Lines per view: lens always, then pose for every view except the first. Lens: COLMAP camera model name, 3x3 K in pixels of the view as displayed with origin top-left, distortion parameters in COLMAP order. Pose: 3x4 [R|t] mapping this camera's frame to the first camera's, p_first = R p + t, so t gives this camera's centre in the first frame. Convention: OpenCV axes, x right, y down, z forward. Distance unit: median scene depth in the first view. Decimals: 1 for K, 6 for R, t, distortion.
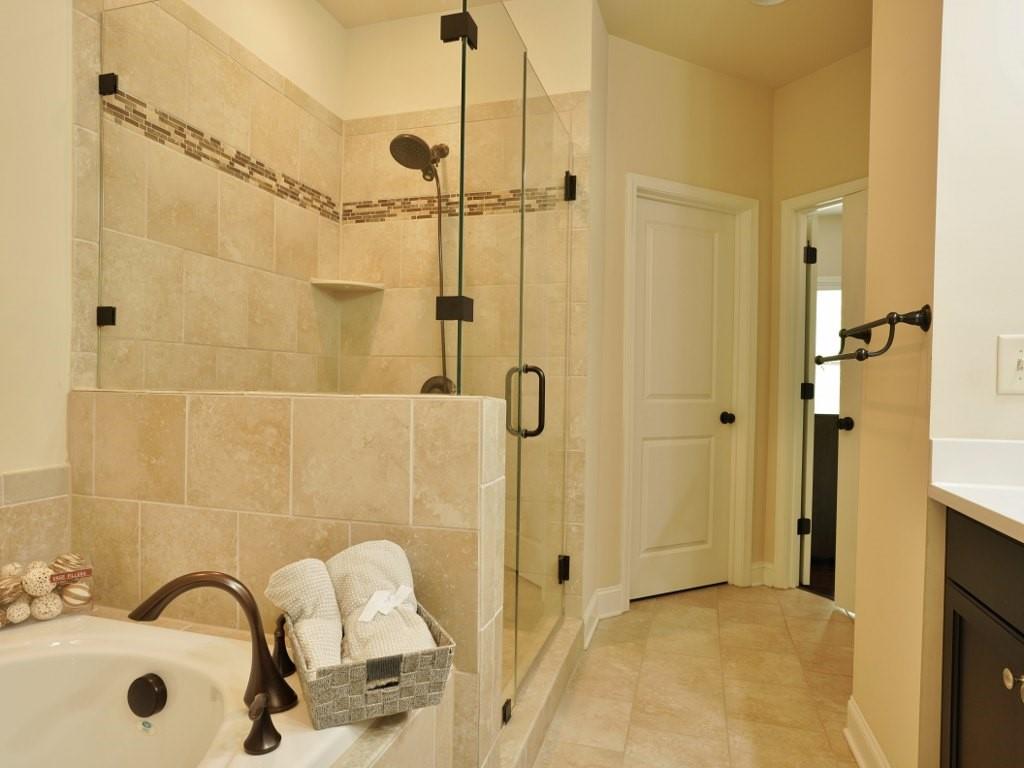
lens RADIAL K [[628.9, 0, 504.9], [0, 628.9, 382.6], [0, 0, 1]] dist [-0.033141, 0.014791]
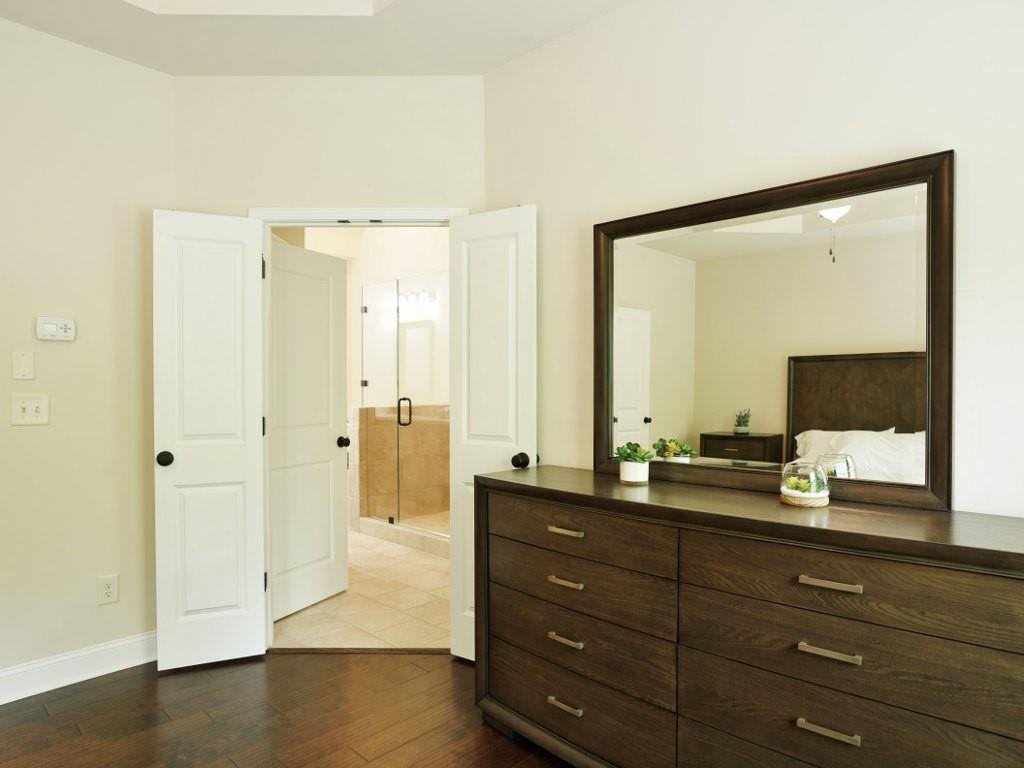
lens RADIAL K [[628.9, 0, 509.6], [0, 628.9, 385.1], [0, 0, 1]] dist [-0.033141, 0.014791]
pose [[-0.444063, -0.005909, -0.895976, 2.072390], [-0.009778, 0.999951, -0.001749, -0.075113], [0.895942, 0.007985, -0.444099, 2.454552]]
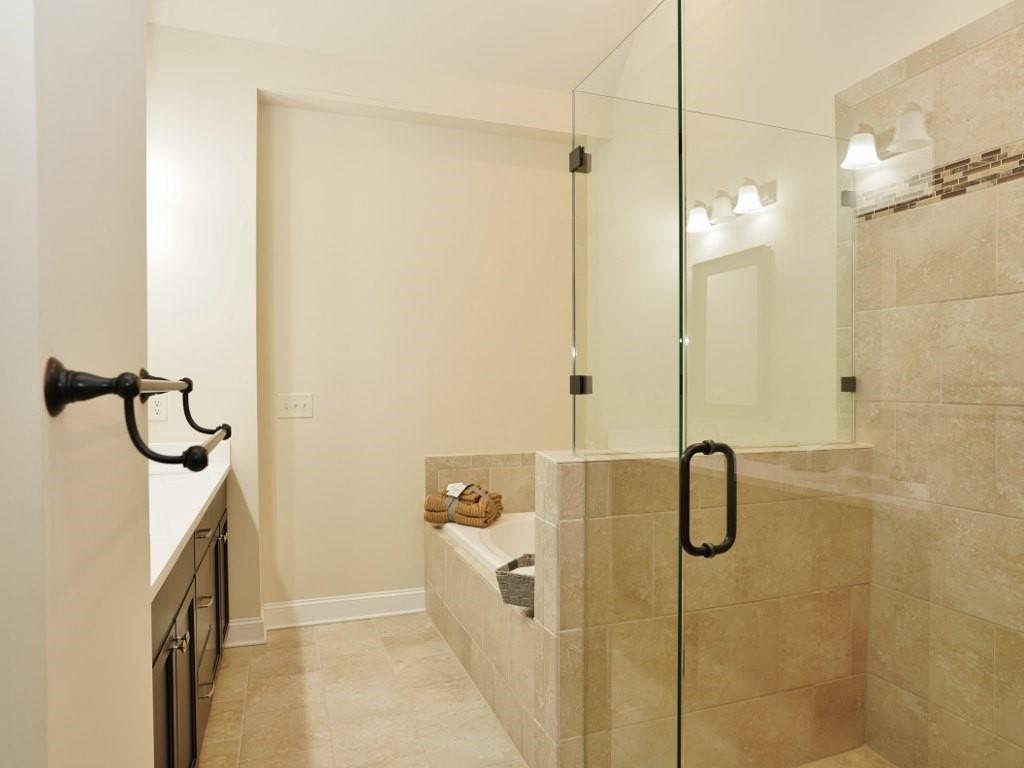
lens RADIAL K [[628.9, 0, 508.4], [0, 628.9, 386.3], [0, 0, 1]] dist [-0.033141, 0.014791]
pose [[-0.798830, -0.014697, -0.601377, 0.556332], [-0.016579, 0.999860, -0.002414, -0.075305], [0.601328, 0.008042, -0.798961, 1.351935]]
